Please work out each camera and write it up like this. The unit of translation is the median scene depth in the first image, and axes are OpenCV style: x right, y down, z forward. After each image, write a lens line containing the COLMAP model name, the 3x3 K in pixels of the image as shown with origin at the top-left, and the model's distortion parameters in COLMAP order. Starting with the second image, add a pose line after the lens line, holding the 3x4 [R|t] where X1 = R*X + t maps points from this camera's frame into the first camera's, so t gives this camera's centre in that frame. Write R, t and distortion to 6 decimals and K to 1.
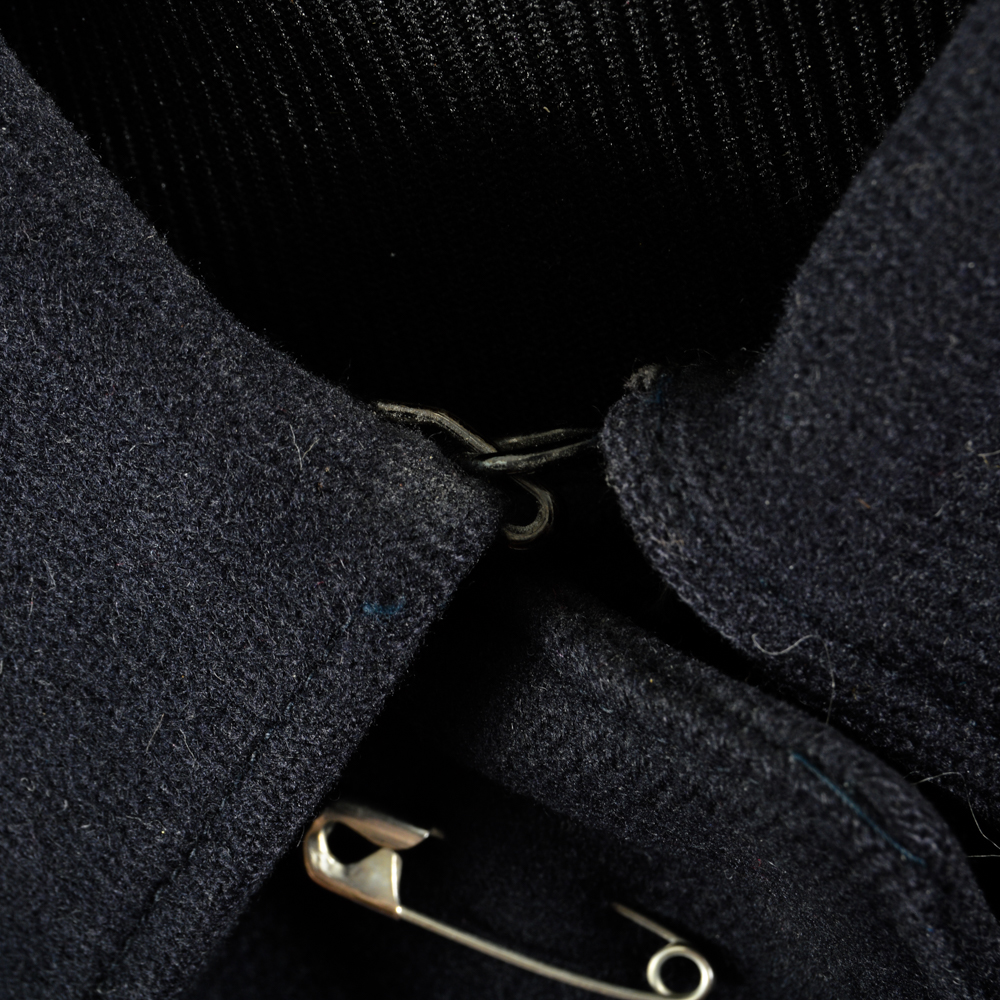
lens RADIAL K [[3200.6, 0, 499.2], [0, 3200.6, 500.6], [0, 0, 1]] dist [-0.024391, 0.000000]
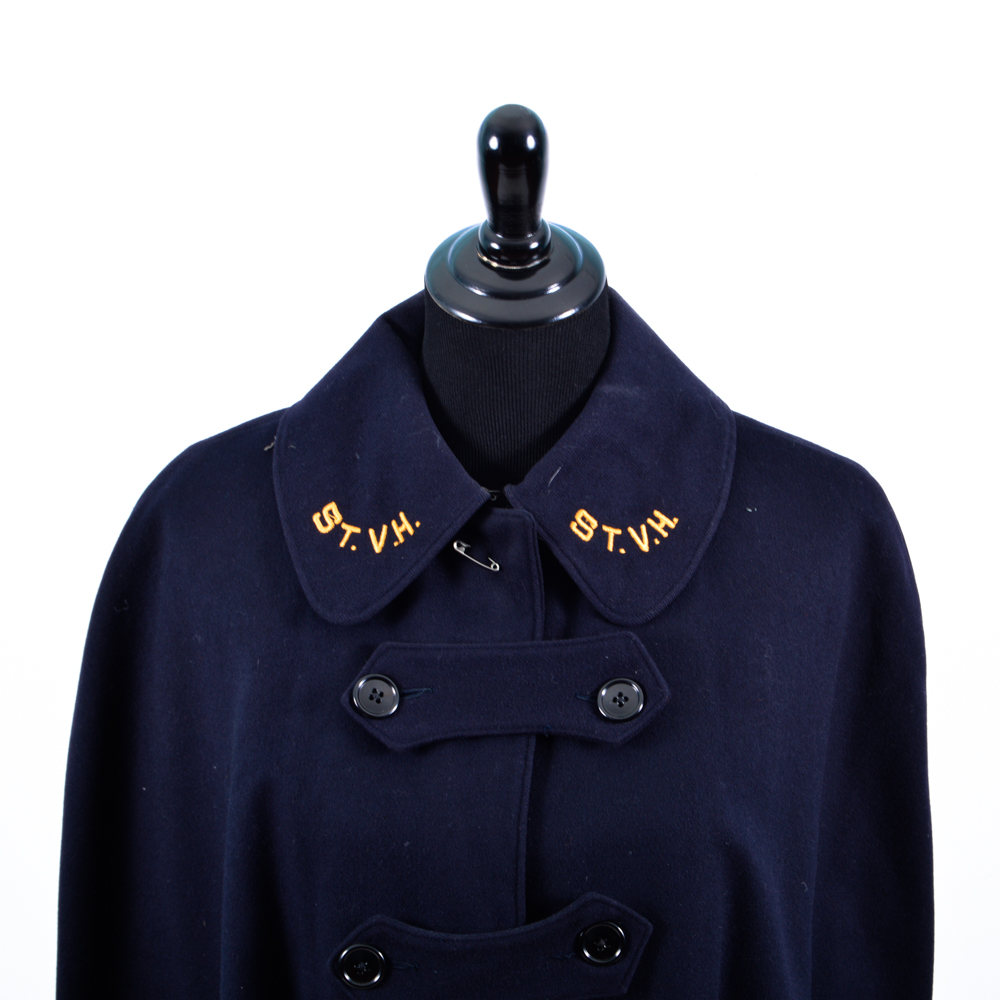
lens RADIAL K [[3200.6, 0, 503.4], [0, 3200.6, 502.6], [0, 0, 1]] dist [-0.024391, 0.000000]
pose [[0.964669, 0.232074, 0.124725, -1.153611], [-0.137650, 0.847596, -0.512478, 4.922906], [-0.224649, 0.477203, 0.849594, -7.117177]]
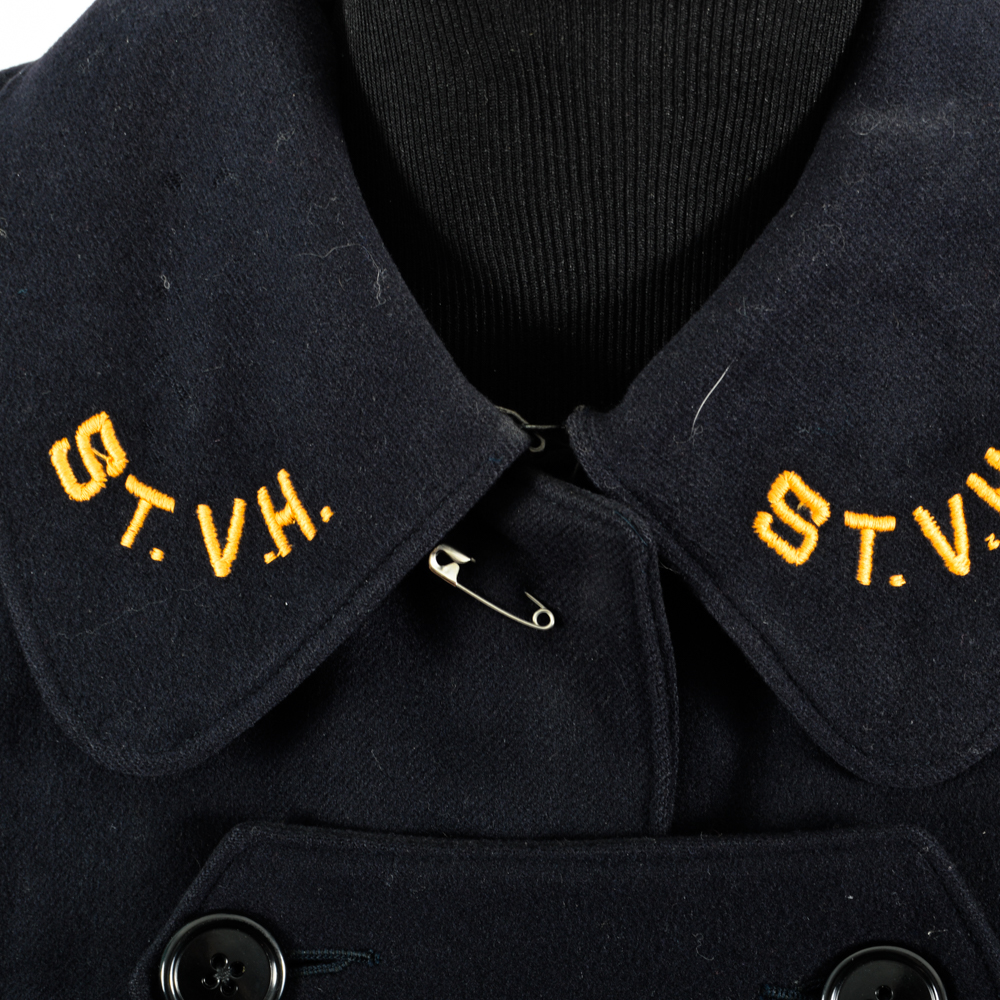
lens RADIAL K [[3119.2, 0, 499.7], [0, 3119.2, 499.3], [0, 0, 1]] dist [-0.009594, 0.000000]
pose [[0.971373, 0.180723, 0.154186, -0.528263], [-0.150418, 0.970267, -0.189622, 0.693105], [-0.183871, 0.161001, 0.969675, -2.163792]]
